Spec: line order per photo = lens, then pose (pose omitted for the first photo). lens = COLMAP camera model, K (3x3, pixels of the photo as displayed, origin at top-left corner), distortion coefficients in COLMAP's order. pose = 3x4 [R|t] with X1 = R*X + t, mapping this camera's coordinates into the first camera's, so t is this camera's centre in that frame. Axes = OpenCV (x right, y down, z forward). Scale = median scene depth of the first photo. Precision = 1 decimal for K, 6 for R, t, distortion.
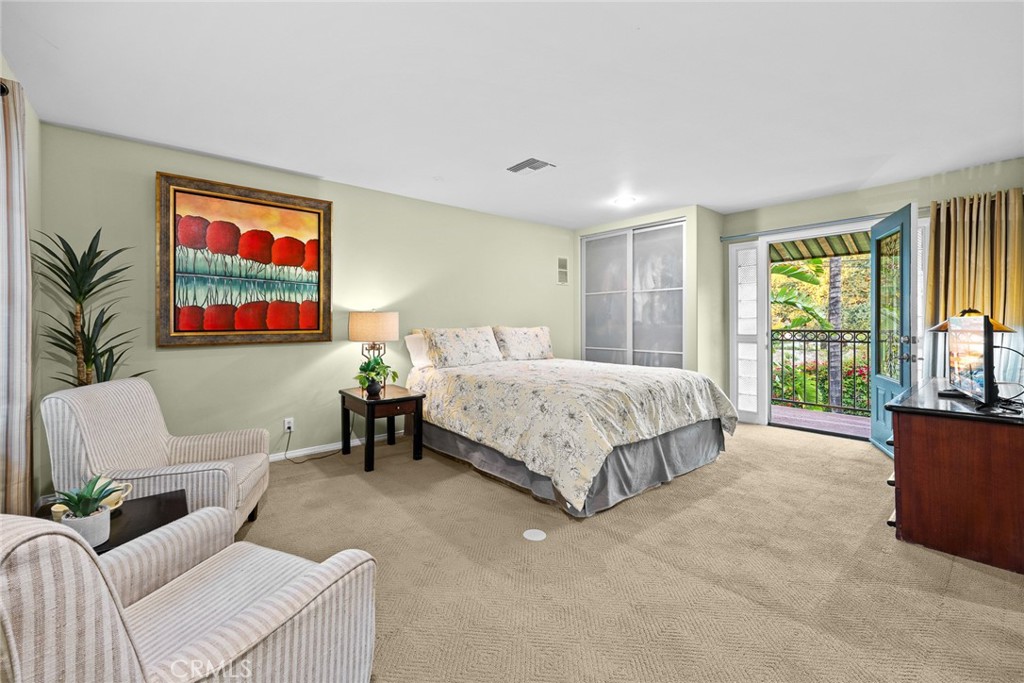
lens RADIAL K [[422.5, 0, 512.7], [0, 422.5, 322.6], [0, 0, 1]] dist [0.001147, 0.000026]
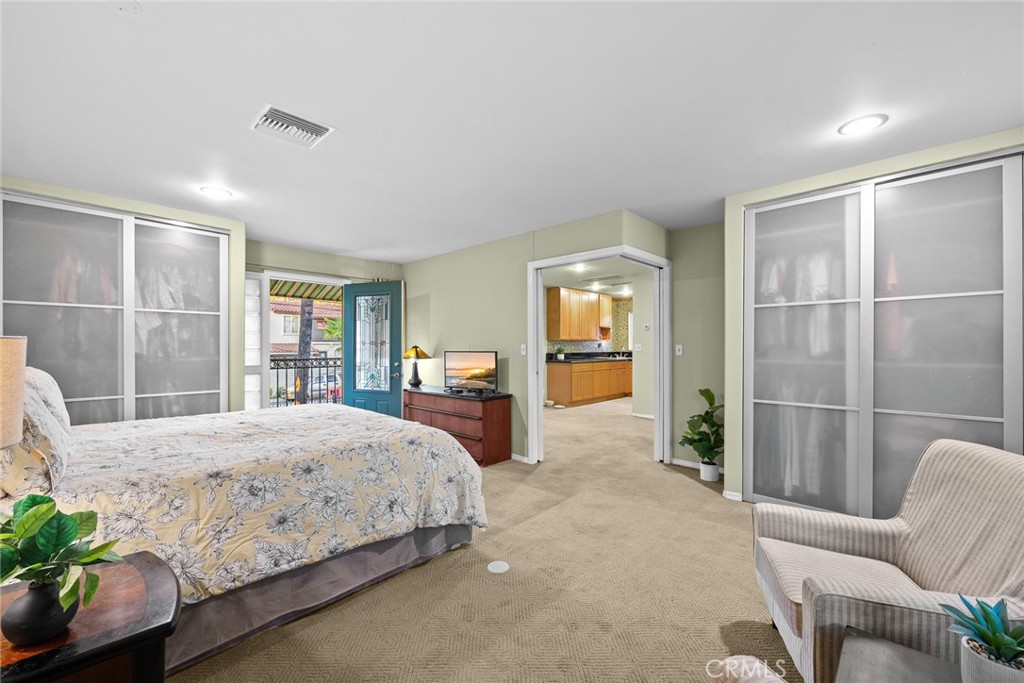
lens RADIAL K [[419.2, 0, 484.6], [0, 419.2, 348.9], [0, 0, 1]] dist [0.000527, 0.000002]
pose [[-0.081169, -0.001375, 0.996699, -0.539222], [-0.001968, 0.999997, 0.001219, -0.015728], [-0.996698, -0.001863, -0.081171, 0.627908]]
